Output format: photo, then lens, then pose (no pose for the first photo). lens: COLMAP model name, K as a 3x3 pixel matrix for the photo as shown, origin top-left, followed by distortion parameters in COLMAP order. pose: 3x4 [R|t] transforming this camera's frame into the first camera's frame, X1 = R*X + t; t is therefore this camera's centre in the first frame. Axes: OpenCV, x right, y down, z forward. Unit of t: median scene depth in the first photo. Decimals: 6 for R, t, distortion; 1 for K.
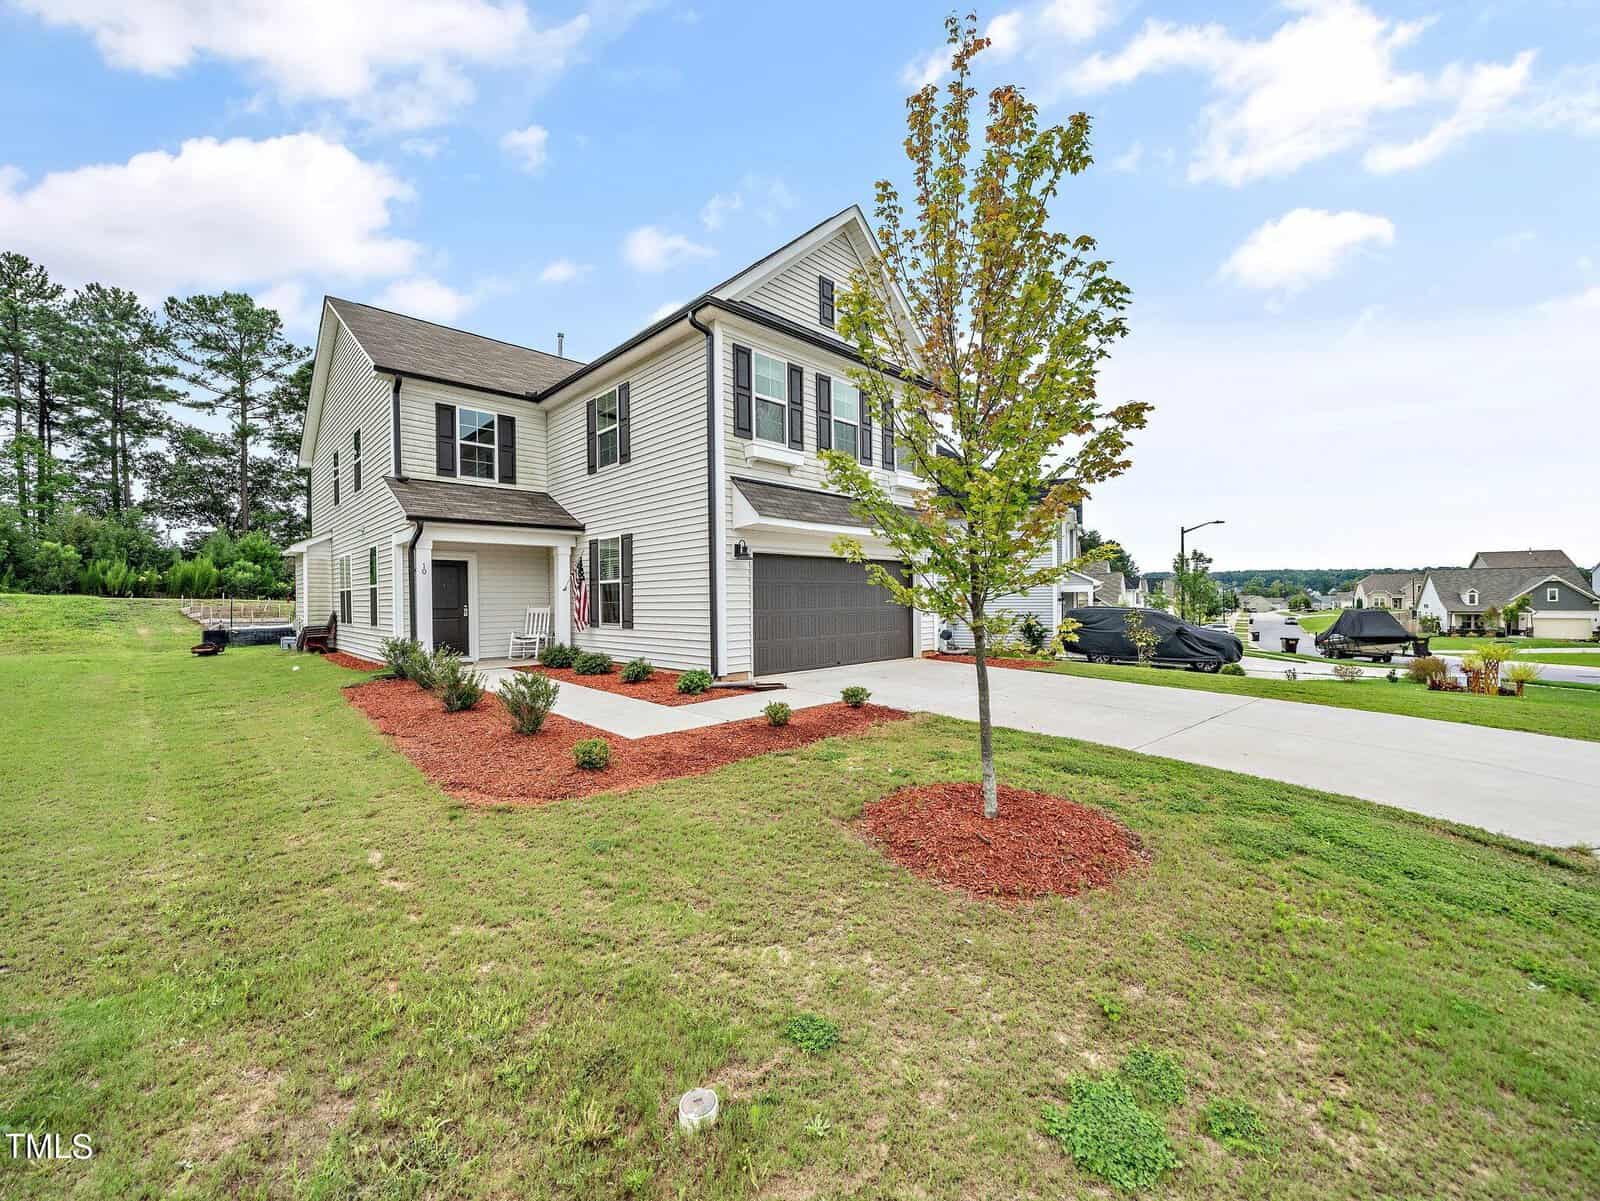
lens RADIAL K [[633.0, 0, 800.0], [0, 633.0, 600.5], [0, 0, 1]] dist [-0.003356, -0.000004]
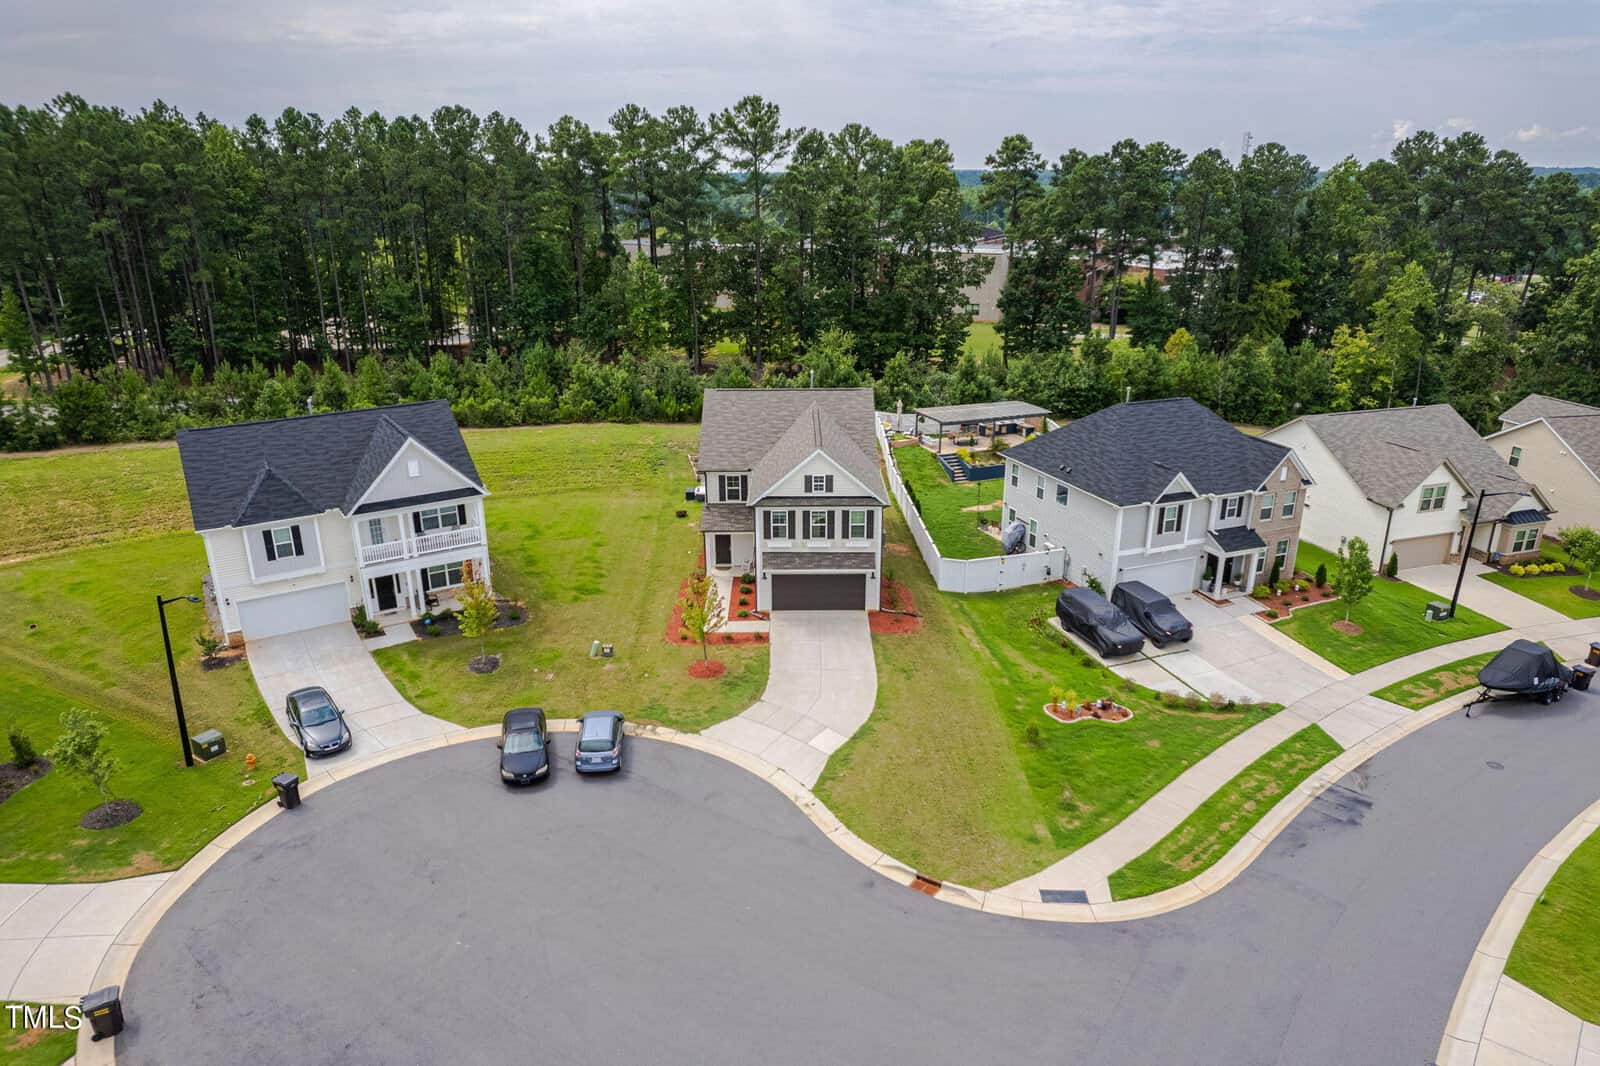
lens RADIAL K [[1062.8, 0, 800.0], [0, 1062.8, 533.0], [0, 0, 1]] dist [-0.002267, 0.000280]
pose [[0.714588, 0.242403, -0.656205, 3.023055], [-0.008232, 0.940893, 0.338603, -1.811996], [0.699498, -0.236560, 0.674346, -2.090097]]
